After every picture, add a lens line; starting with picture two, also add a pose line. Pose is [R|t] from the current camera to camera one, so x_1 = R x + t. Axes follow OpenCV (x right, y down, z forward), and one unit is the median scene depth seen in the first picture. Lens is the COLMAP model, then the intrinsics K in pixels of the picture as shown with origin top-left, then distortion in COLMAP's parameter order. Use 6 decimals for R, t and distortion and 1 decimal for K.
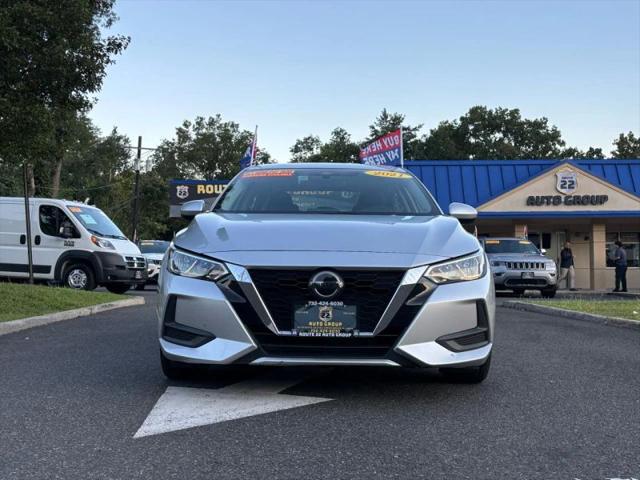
lens RADIAL K [[750.1, 0, 317.7], [0, 750.1, 233.6], [0, 0, 1]] dist [0.095332, 0.000000]
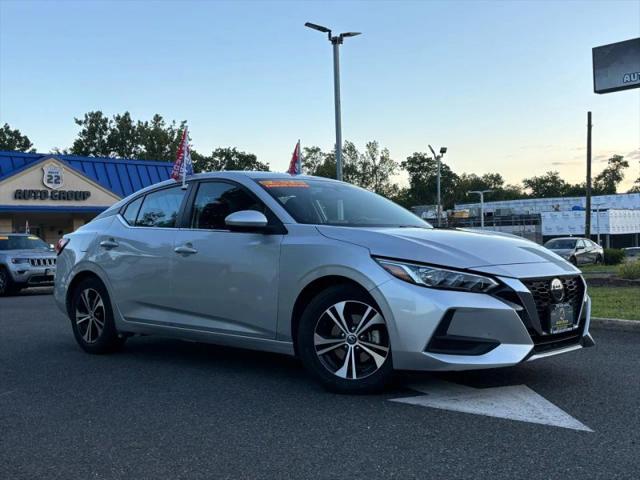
lens RADIAL K [[750.1, 0, 306.4], [0, 750.1, 251.4], [0, 0, 1]] dist [0.095332, 0.000000]
pose [[0.683543, -0.024733, 0.729491, -1.009754], [-0.001798, 0.999366, 0.035568, -0.033285], [-0.729908, -0.025624, 0.683065, 0.392384]]
